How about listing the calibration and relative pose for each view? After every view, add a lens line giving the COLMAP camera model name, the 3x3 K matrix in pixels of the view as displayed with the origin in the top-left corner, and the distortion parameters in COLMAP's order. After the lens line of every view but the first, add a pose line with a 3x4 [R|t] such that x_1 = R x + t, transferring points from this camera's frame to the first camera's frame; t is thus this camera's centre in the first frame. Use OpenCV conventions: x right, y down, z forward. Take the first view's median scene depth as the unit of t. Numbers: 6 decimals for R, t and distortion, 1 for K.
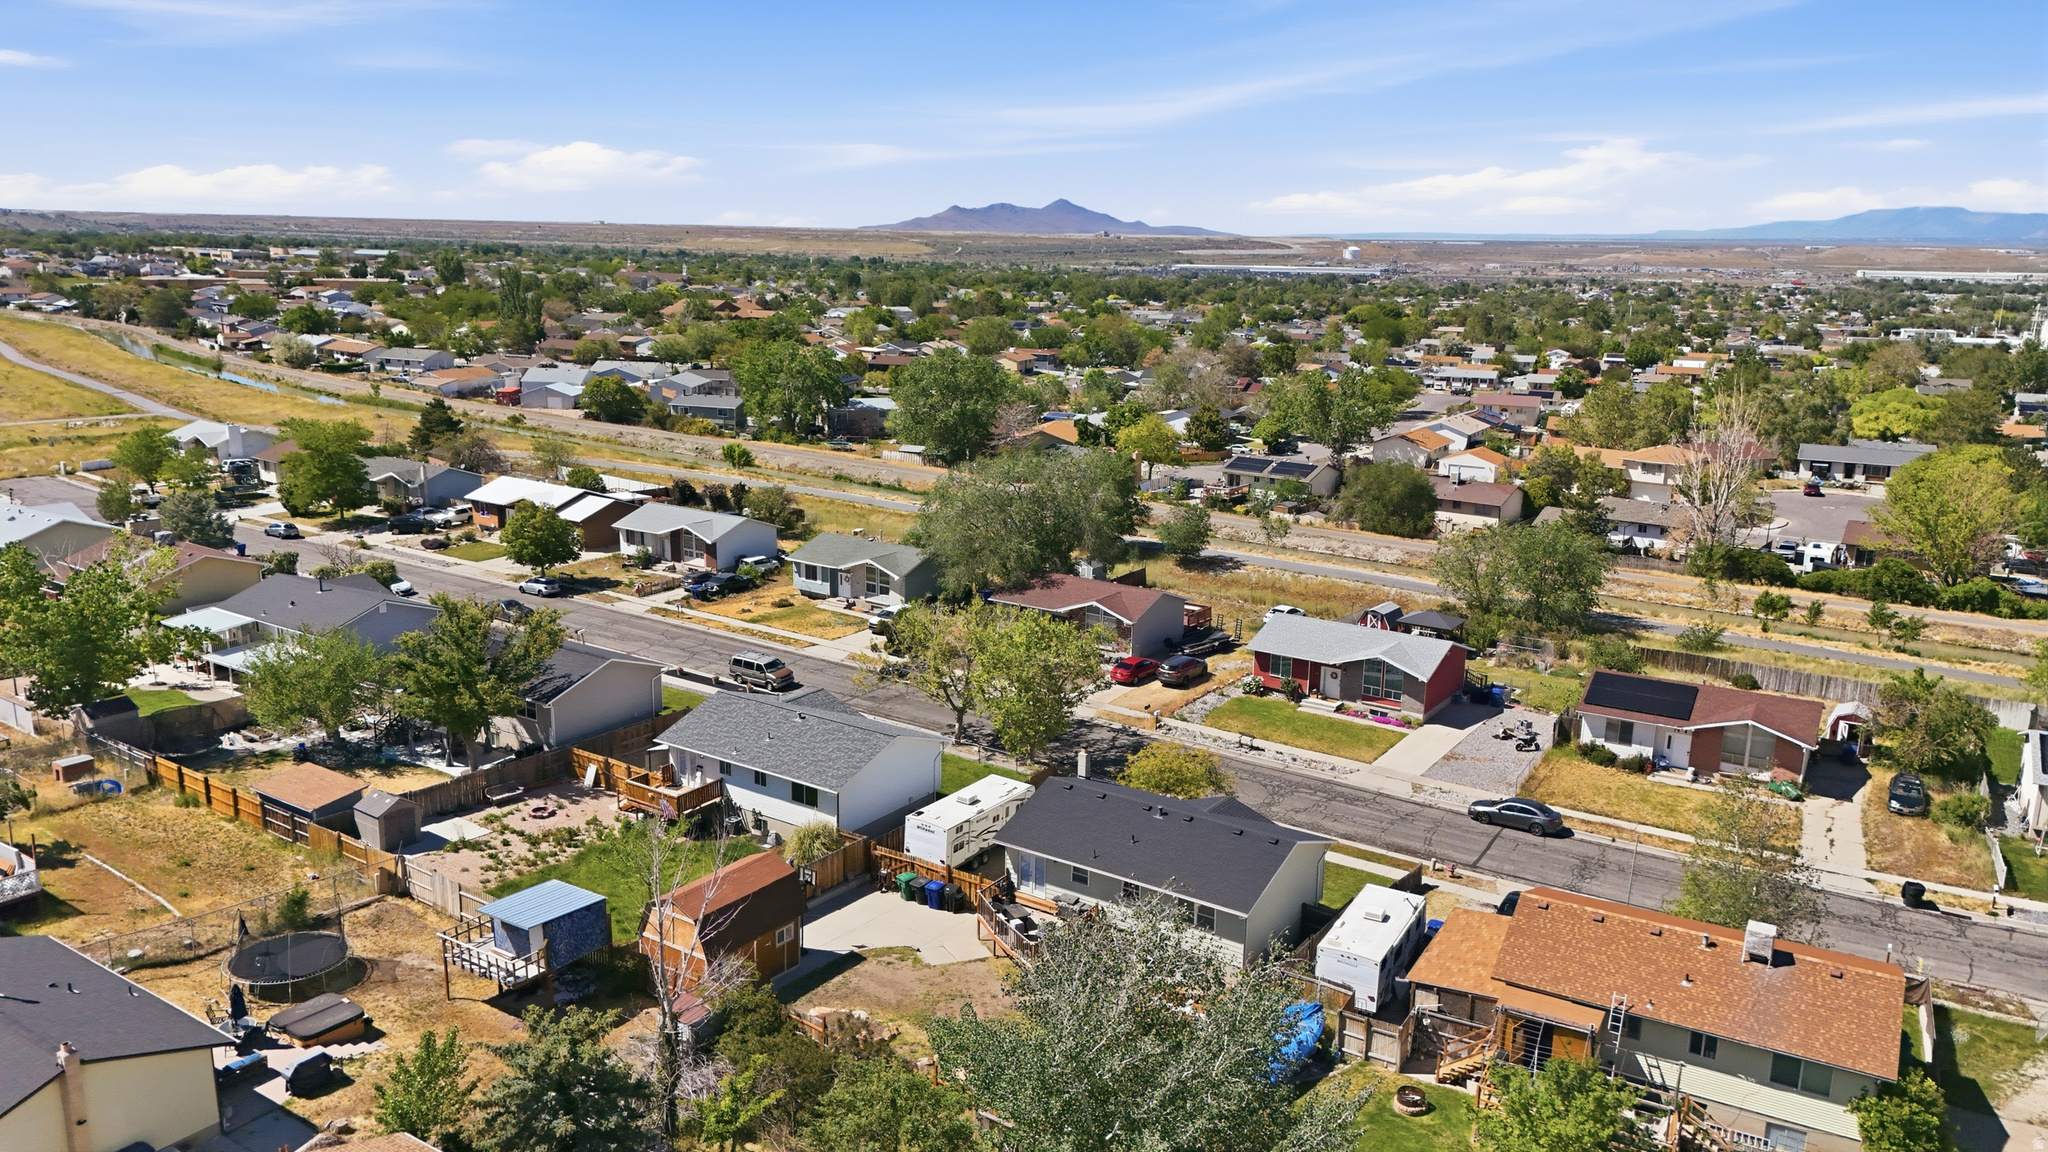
lens RADIAL K [[1502.7, 0, 1019.3], [0, 1502.7, 575.1], [0, 0, 1]] dist [0.082603, -0.084723]
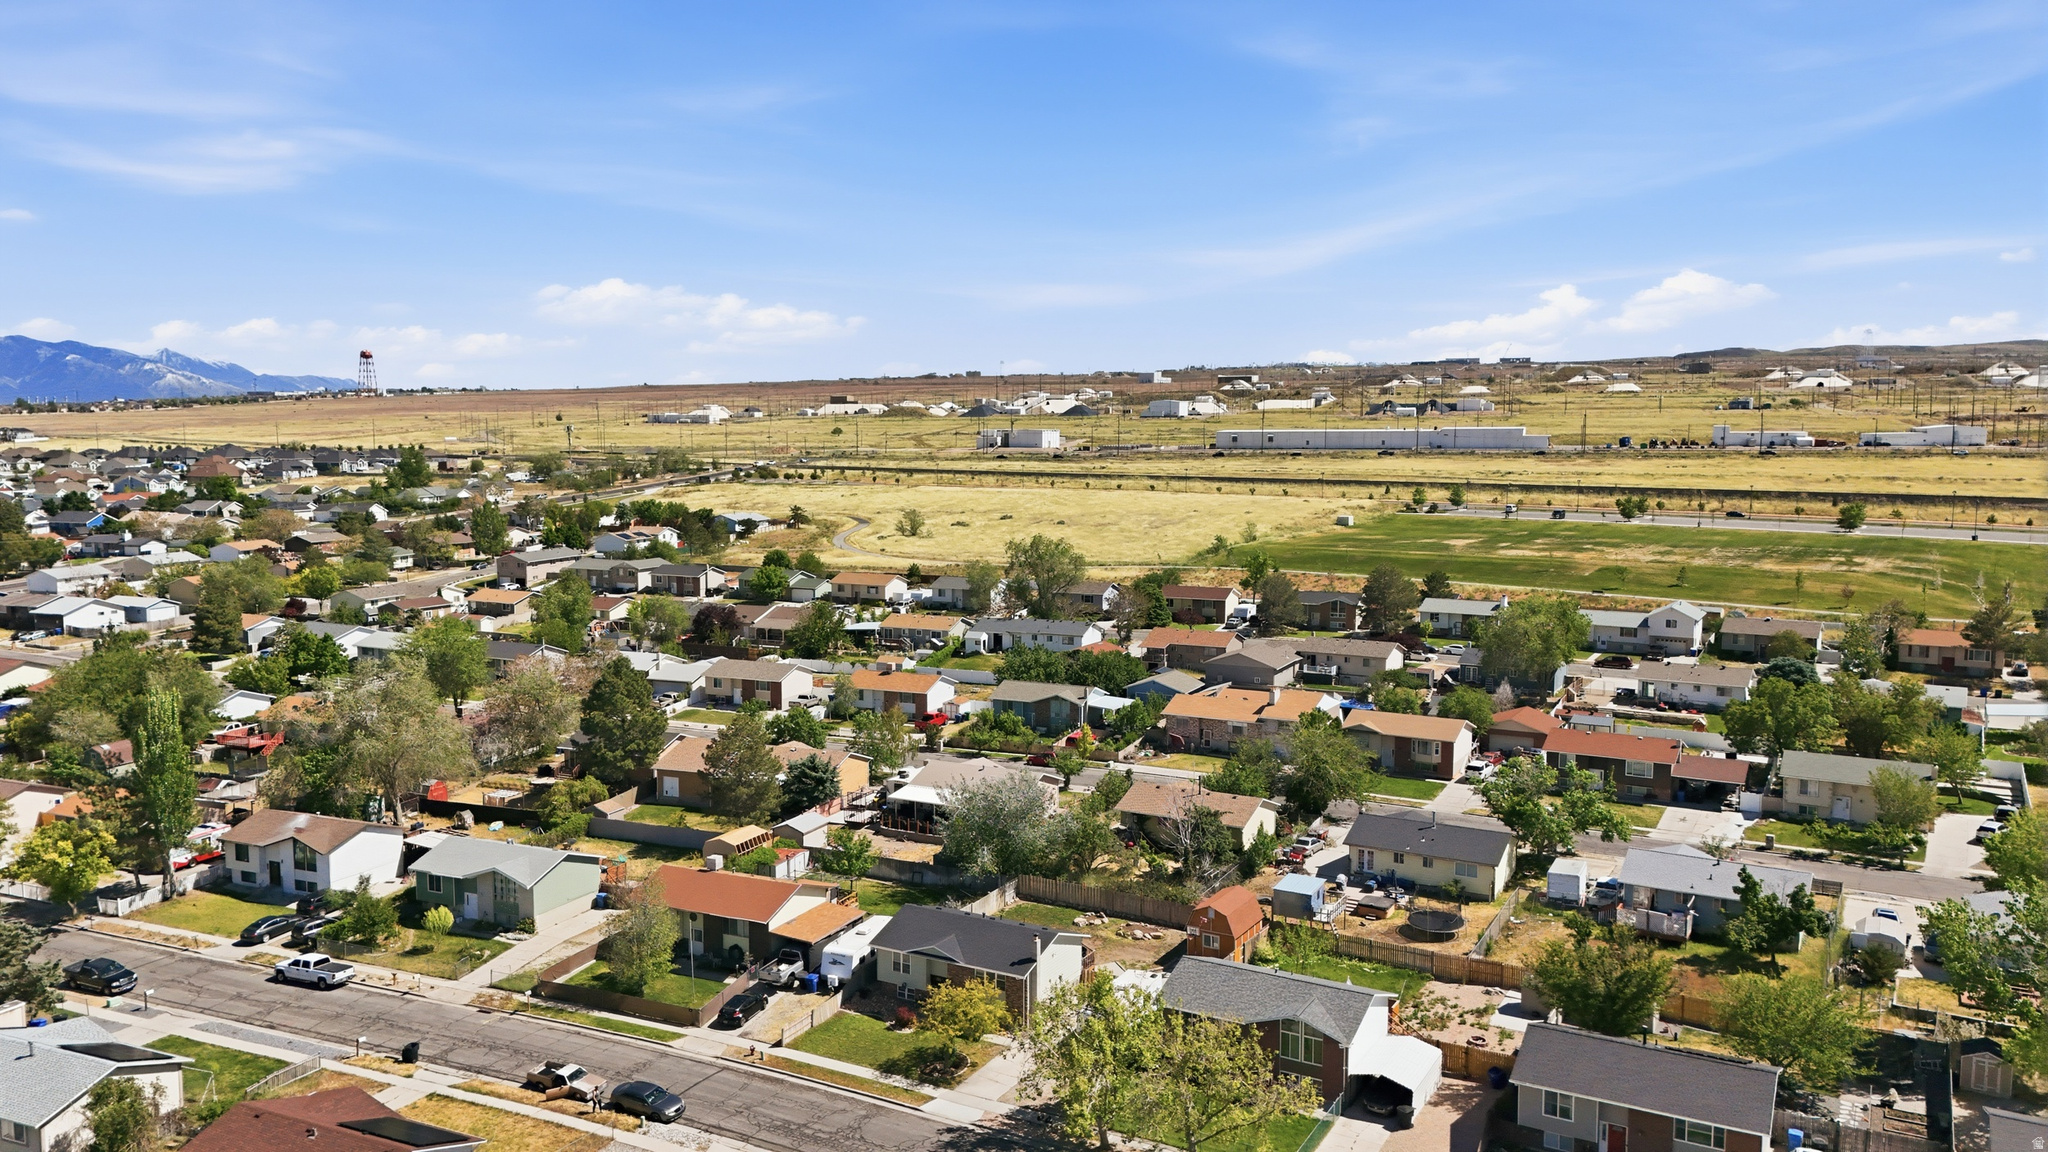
lens RADIAL K [[1502.7, 0, 1030.6], [0, 1502.7, 585.7], [0, 0, 1]] dist [0.082603, -0.084723]
pose [[-0.996416, -0.005702, -0.084396, 0.120409], [-0.033270, 0.943730, 0.329038, -0.462058], [0.077771, 0.330667, -0.940538, 1.583713]]
